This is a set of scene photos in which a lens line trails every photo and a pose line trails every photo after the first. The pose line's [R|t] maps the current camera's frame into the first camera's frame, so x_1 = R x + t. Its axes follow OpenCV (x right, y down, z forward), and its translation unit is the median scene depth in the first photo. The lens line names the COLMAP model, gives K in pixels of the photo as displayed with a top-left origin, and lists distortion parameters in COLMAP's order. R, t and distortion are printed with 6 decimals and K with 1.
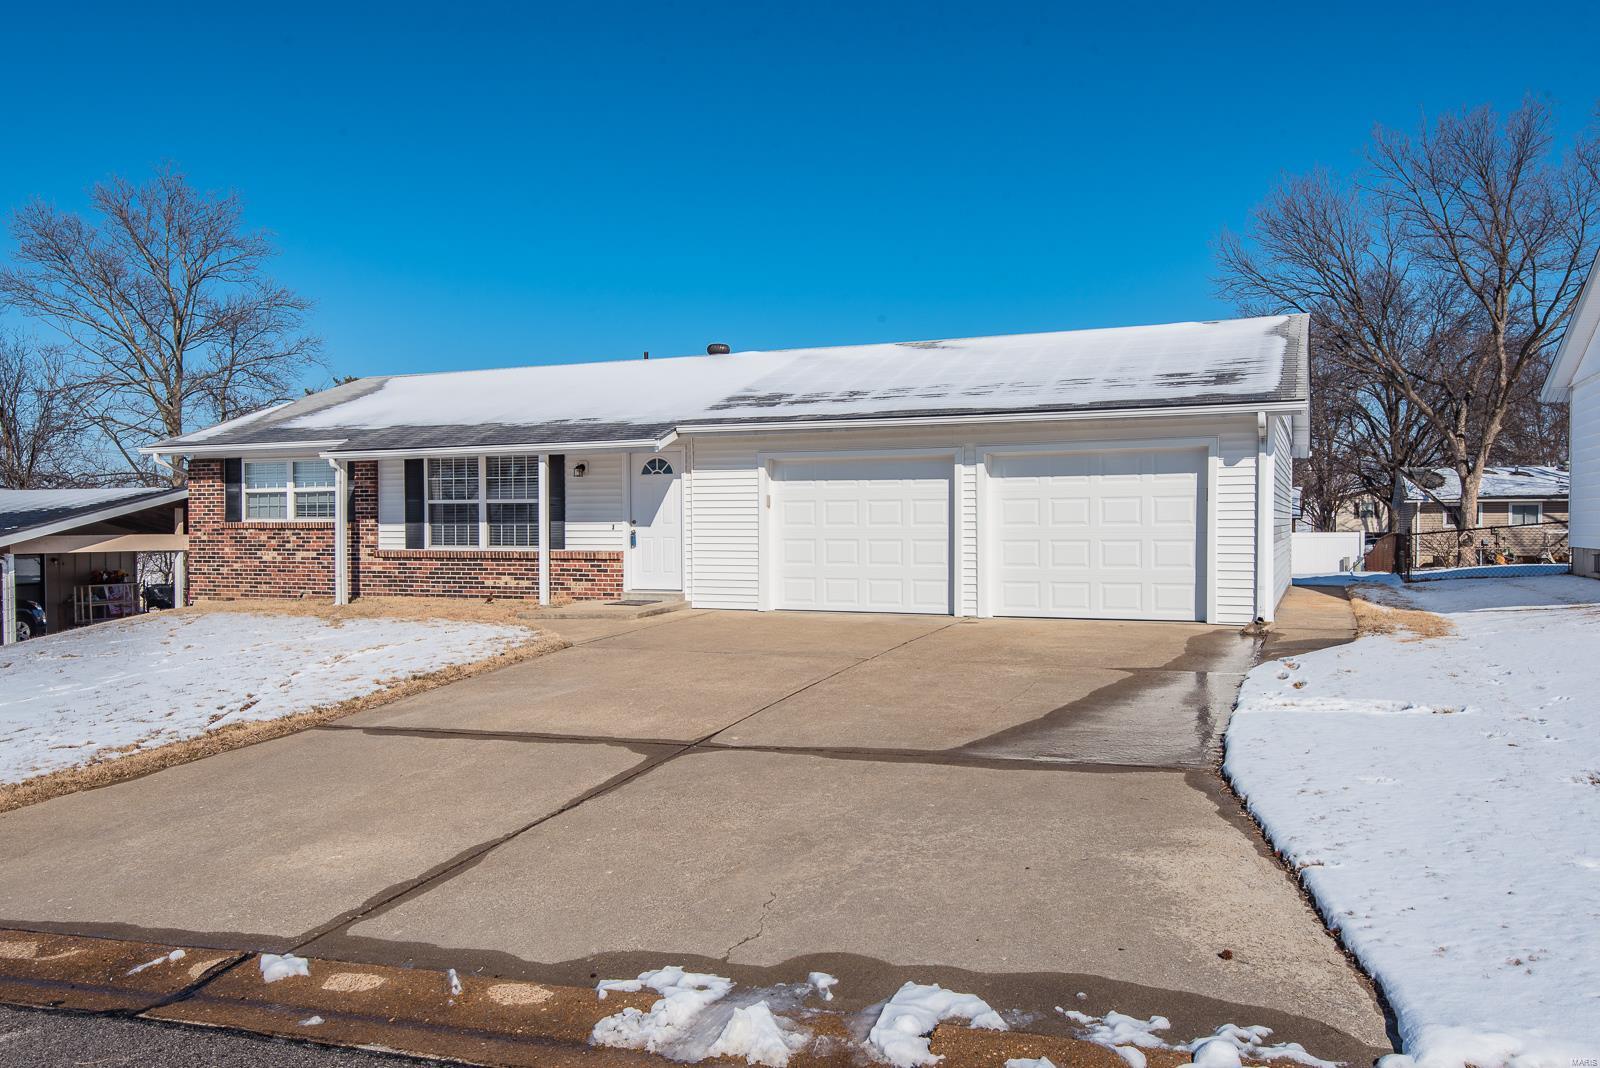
lens RADIAL K [[1228.6, 0, 798.8], [0, 1228.6, 533.8], [0, 0, 1]] dist [0.001208, 0.000713]
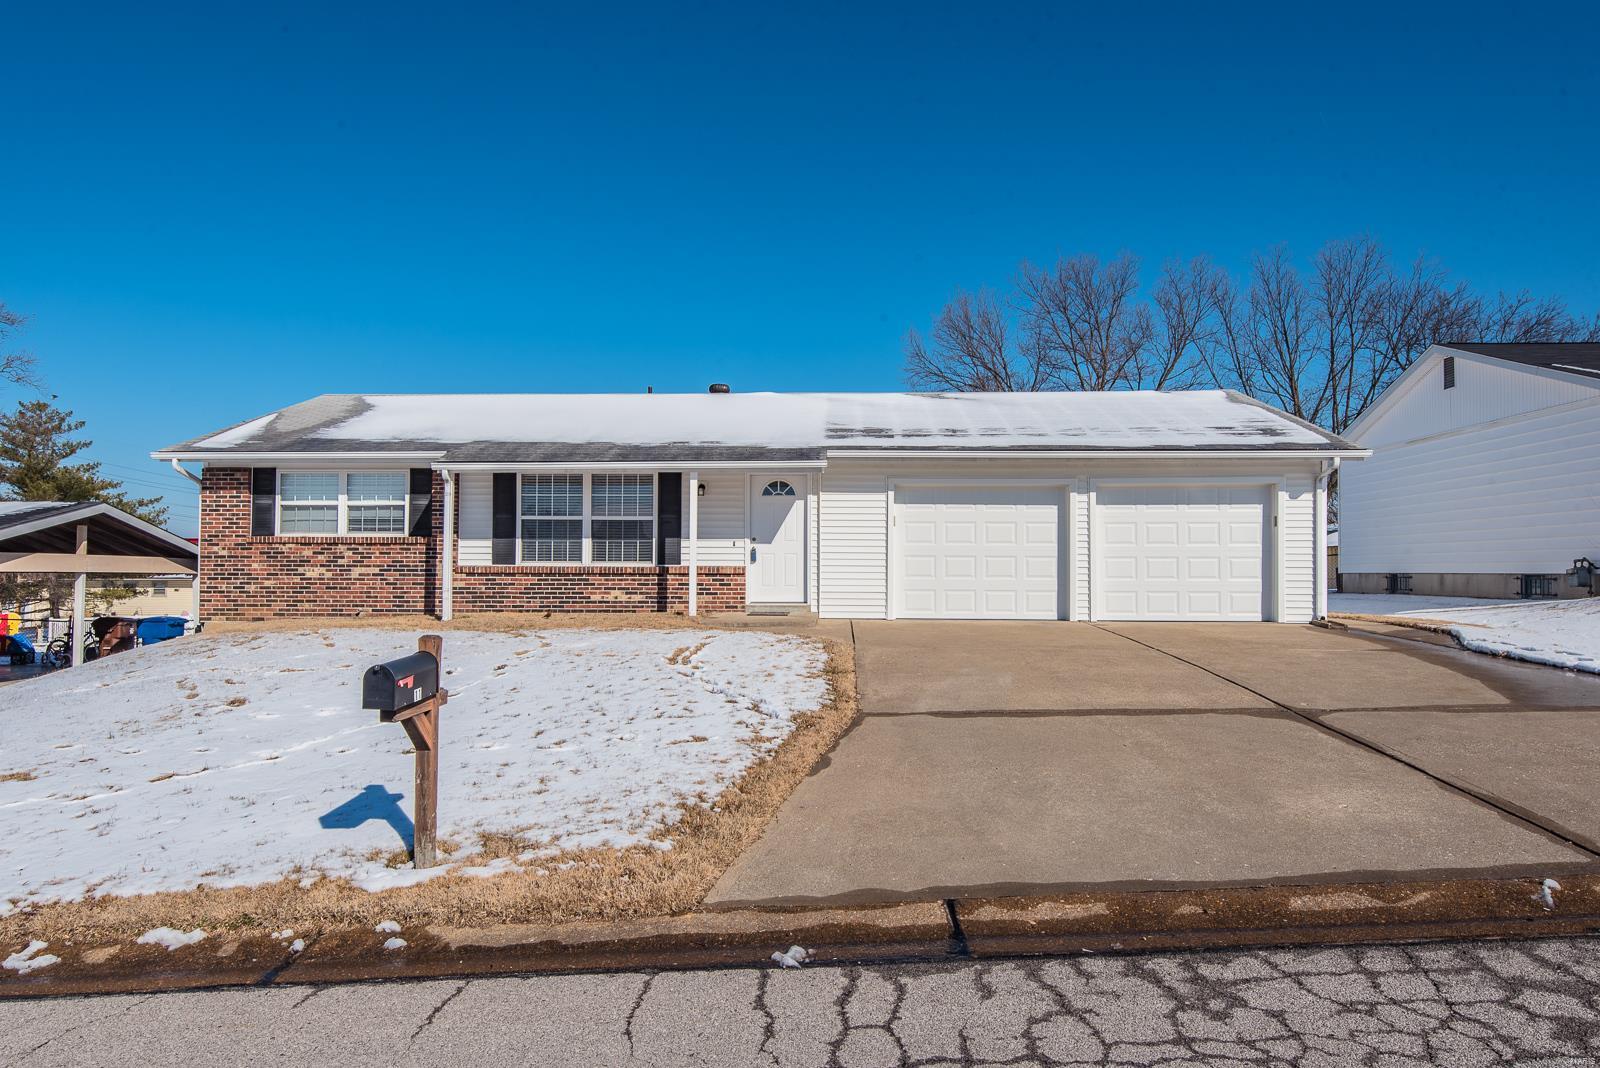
lens RADIAL K [[1069.0, 0, 800.5], [0, 1069.0, 542.6], [0, 0, 1]] dist [-0.009217, -0.002570]
pose [[0.931635, 0.016392, 0.363025, -0.408429], [-0.003633, 0.999352, -0.035801, 0.024898], [-0.363376, 0.032035, 0.931092, 0.108130]]
